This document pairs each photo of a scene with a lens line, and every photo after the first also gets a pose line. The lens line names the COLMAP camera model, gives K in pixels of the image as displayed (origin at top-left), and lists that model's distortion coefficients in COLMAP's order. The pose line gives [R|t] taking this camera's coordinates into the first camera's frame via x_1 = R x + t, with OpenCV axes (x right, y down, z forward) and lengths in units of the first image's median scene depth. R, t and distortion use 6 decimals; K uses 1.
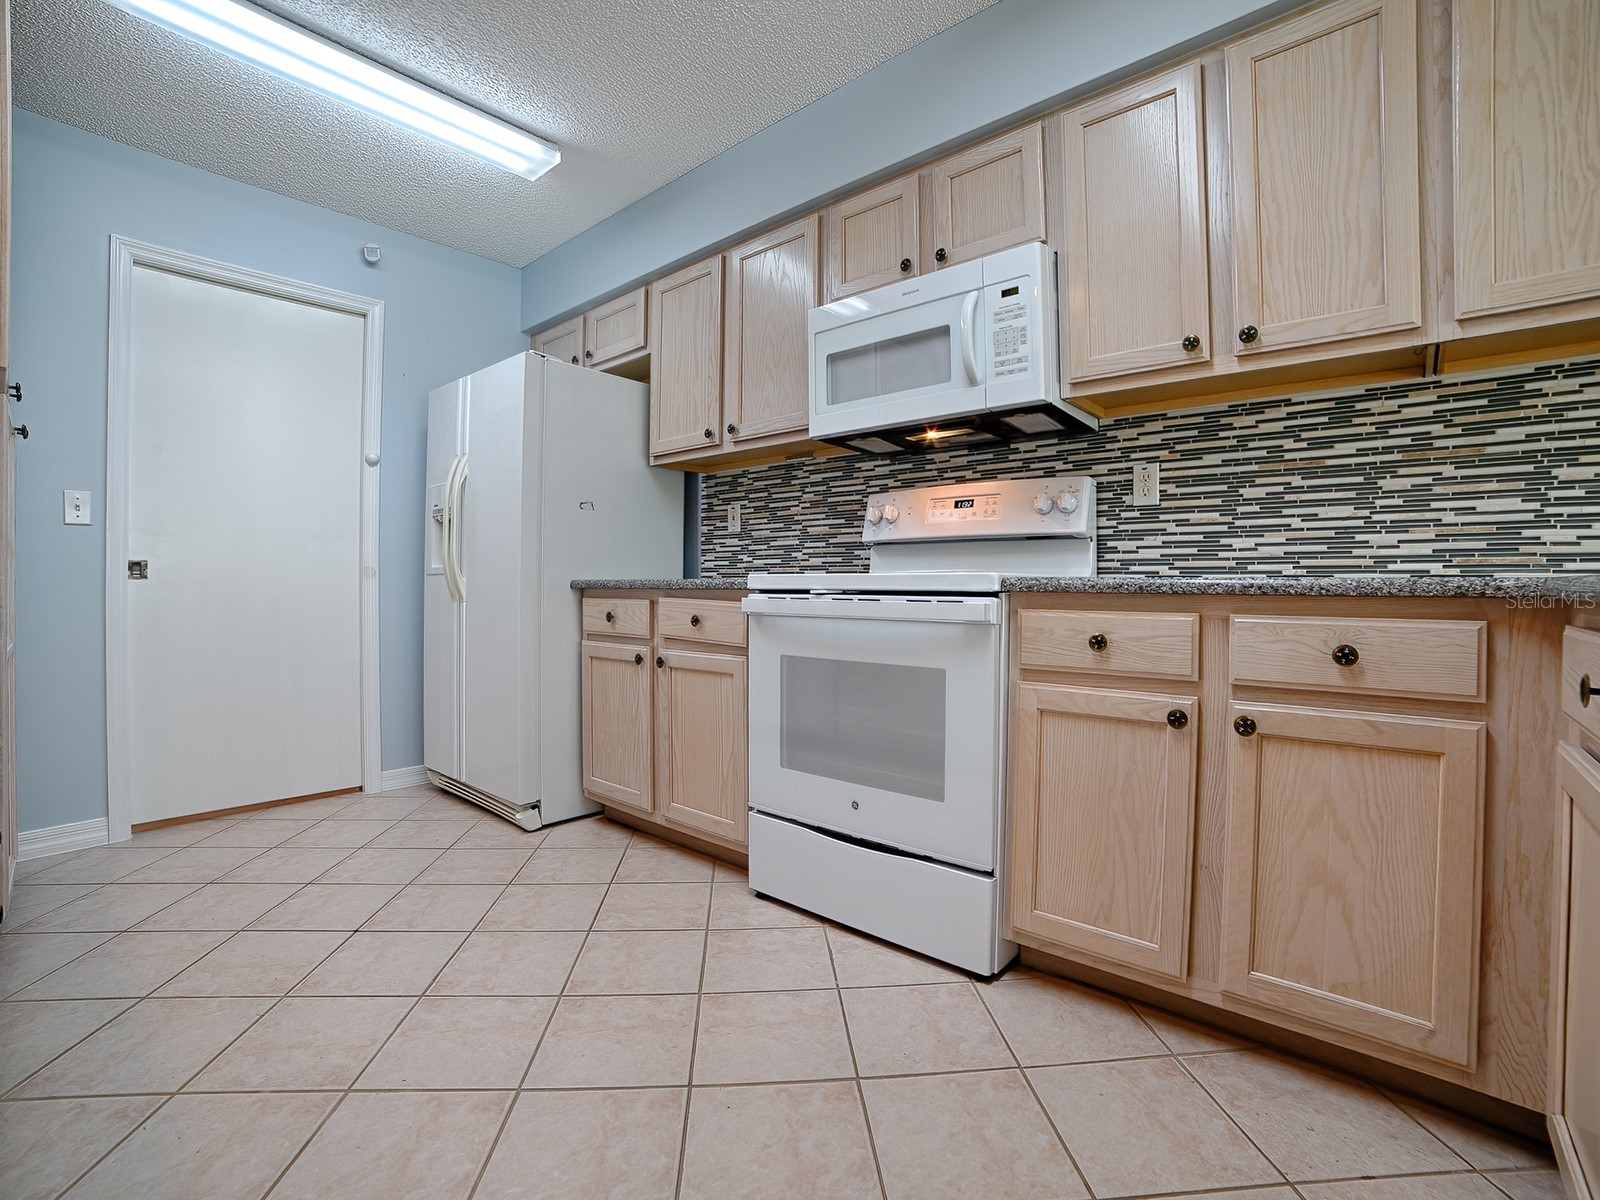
lens RADIAL K [[708.0, 0, 861.9], [0, 708.0, 583.9], [0, 0, 1]] dist [-0.036477, 0.003891]
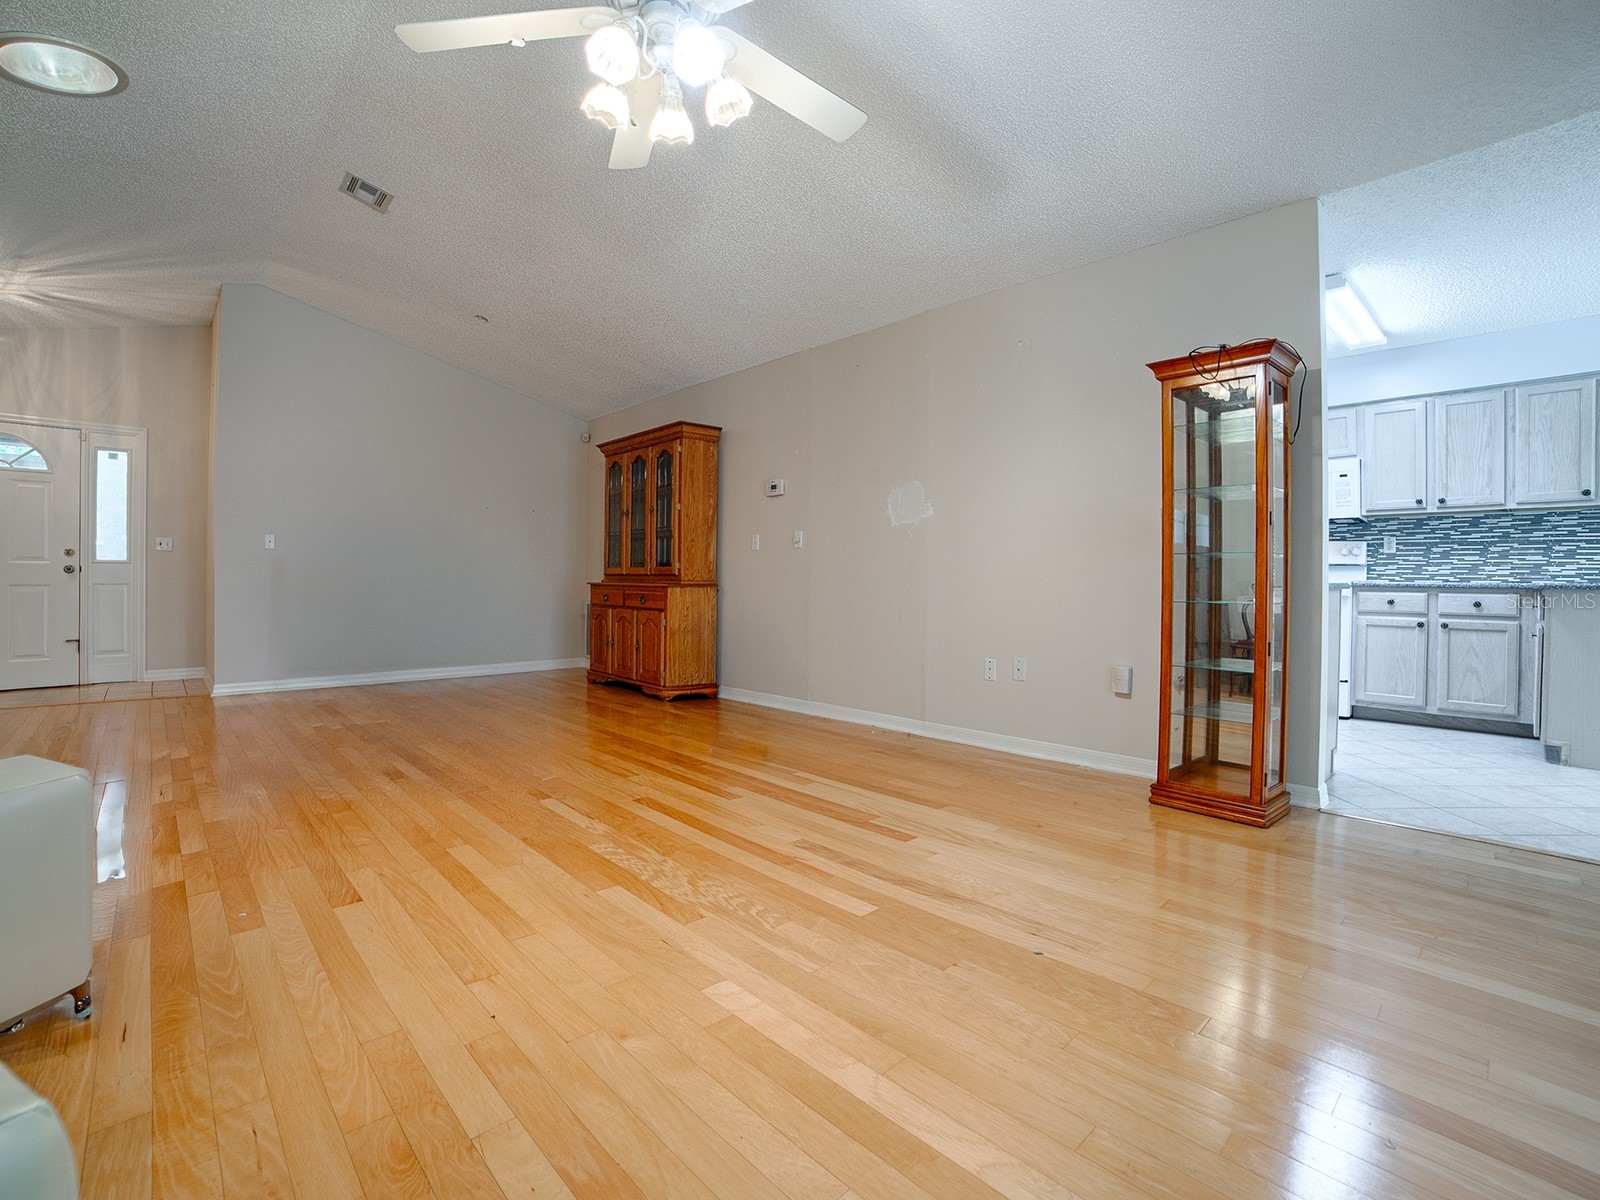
lens RADIAL K [[708.0, 0, 824.3], [0, 708.0, 578.6], [0, 0, 1]] dist [-0.036477, 0.003891]
pose [[0.990723, 0.010575, -0.135485, -1.681497], [-0.011606, 0.999909, -0.006829, 0.027881], [0.135401, 0.008338, 0.990756, -2.304613]]
